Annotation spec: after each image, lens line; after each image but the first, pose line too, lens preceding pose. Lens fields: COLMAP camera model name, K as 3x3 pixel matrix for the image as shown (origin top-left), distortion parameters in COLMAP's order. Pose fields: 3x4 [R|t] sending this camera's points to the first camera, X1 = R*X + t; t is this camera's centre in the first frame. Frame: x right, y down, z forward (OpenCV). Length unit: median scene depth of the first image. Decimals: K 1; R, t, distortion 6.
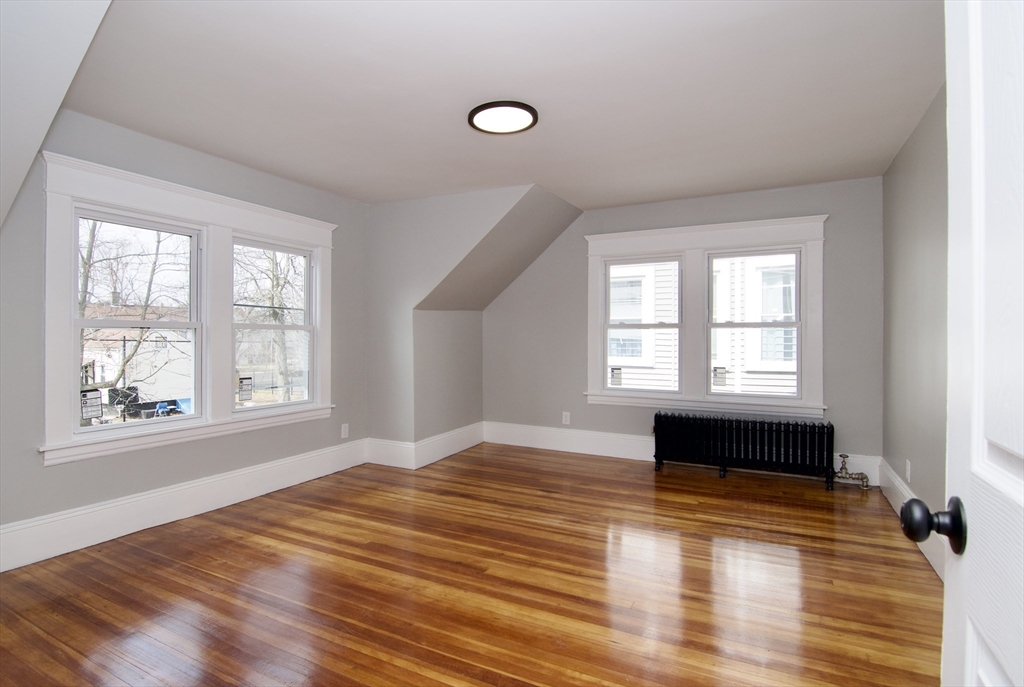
lens RADIAL K [[504.3, 0, 508.8], [0, 504.3, 324.3], [0, 0, 1]] dist [-0.014154, -0.000940]
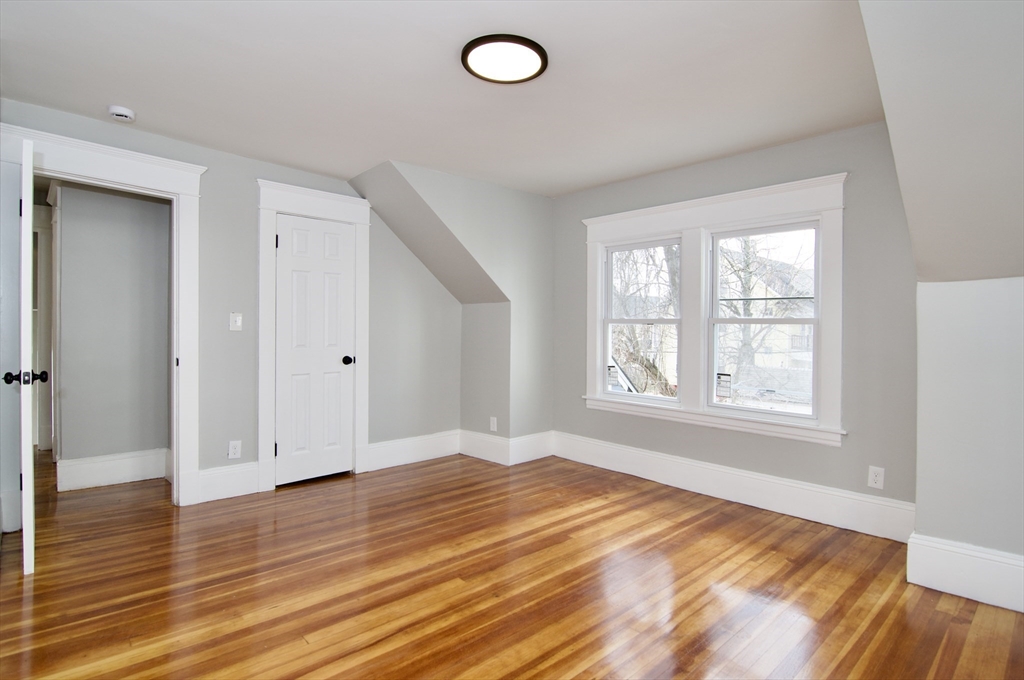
lens RADIAL K [[526.6, 0, 515.2], [0, 526.6, 334.3], [0, 0, 1]] dist [-0.005865, -0.001380]
pose [[-0.332751, 0.006922, -0.942989, 0.736333], [0.016668, 0.999860, 0.001458, 0.028975], [0.942867, -0.015233, -0.332820, 1.245264]]
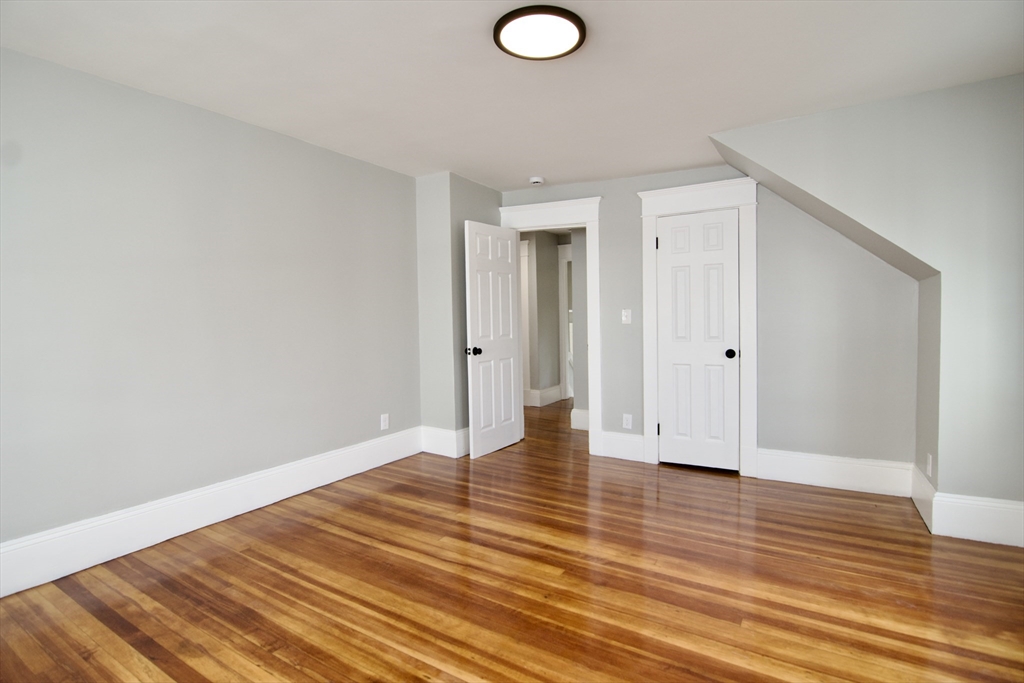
lens RADIAL K [[504.3, 0, 515.9], [0, 504.3, 346.5], [0, 0, 1]] dist [-0.014154, -0.000940]
pose [[-0.997343, 0.009027, 0.072282, -0.024892], [0.010598, 0.999715, 0.021384, 0.041794], [-0.072069, 0.022094, -0.997155, 1.686410]]
